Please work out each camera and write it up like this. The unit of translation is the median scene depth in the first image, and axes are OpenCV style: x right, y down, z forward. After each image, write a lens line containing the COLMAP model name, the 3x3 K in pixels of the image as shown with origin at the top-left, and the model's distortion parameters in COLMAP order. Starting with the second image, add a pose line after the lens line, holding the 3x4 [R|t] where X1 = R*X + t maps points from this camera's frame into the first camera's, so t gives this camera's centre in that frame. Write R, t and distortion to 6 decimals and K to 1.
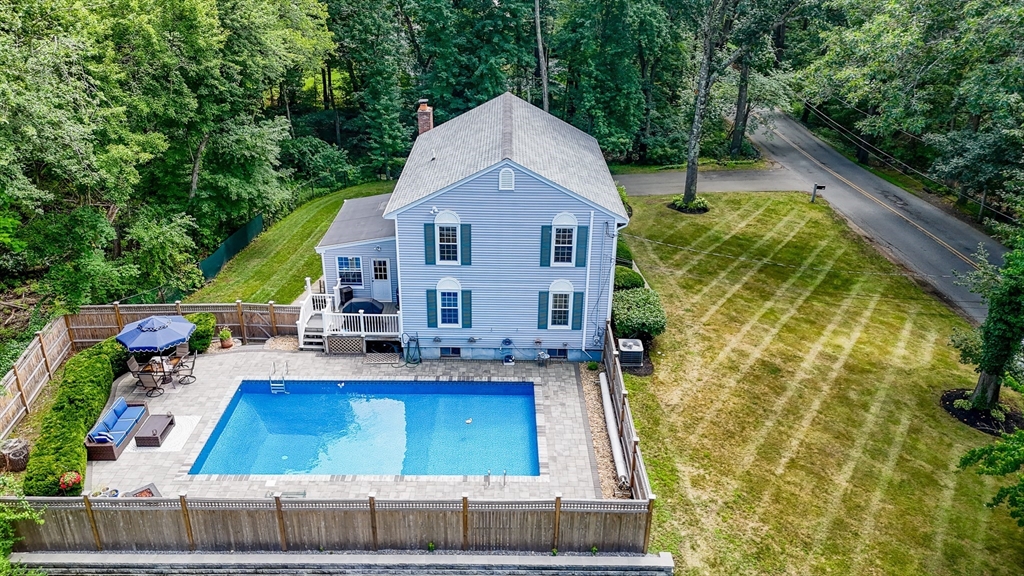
lens RADIAL K [[751.3, 0, 512.0], [0, 751.3, 288.0], [0, 0, 1]] dist [0.089804, -0.163209]
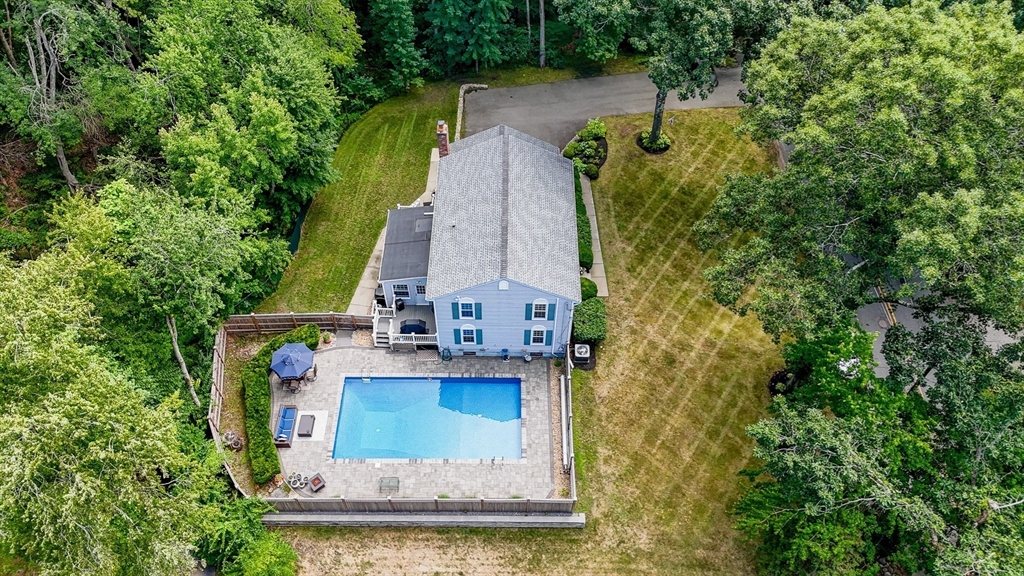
lens RADIAL K [[751.3, 0, 512.0], [0, 751.3, 288.0], [0, 0, 1]] dist [0.089804, -0.163209]
pose [[0.999960, 0.005024, -0.007442, 0.020432], [-0.001072, 0.889675, 0.456593, -0.793337], [0.008915, -0.456566, 0.889645, -0.370449]]
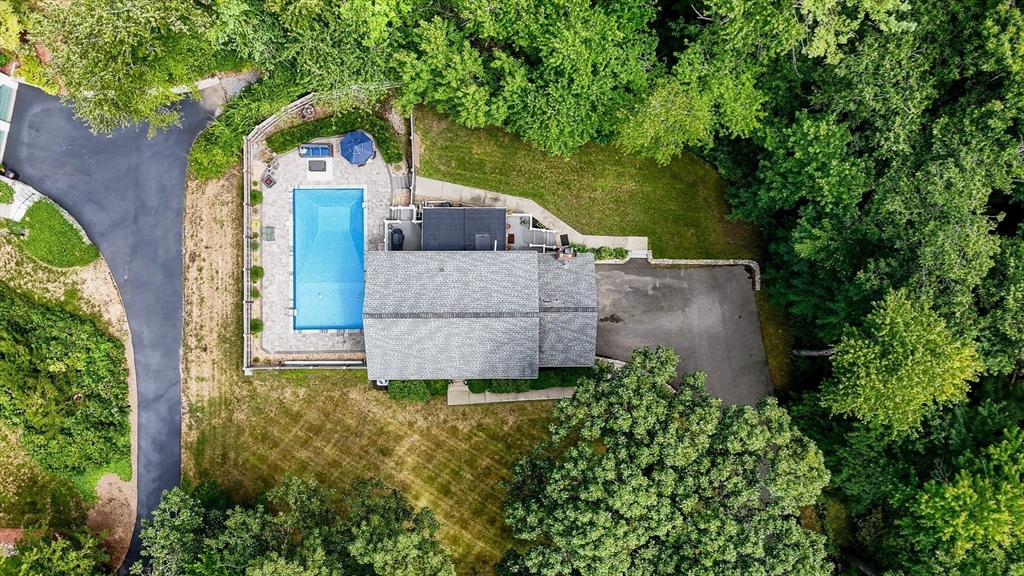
lens RADIAL K [[751.3, 0, 512.0], [0, 751.3, 288.0], [0, 0, 1]] dist [0.089804, -0.163209]
pose [[0.002820, 0.999284, -0.037740, -0.003501], [-0.444105, 0.035065, 0.895288, -1.876560], [0.895970, 0.014236, 0.443886, 0.444589]]
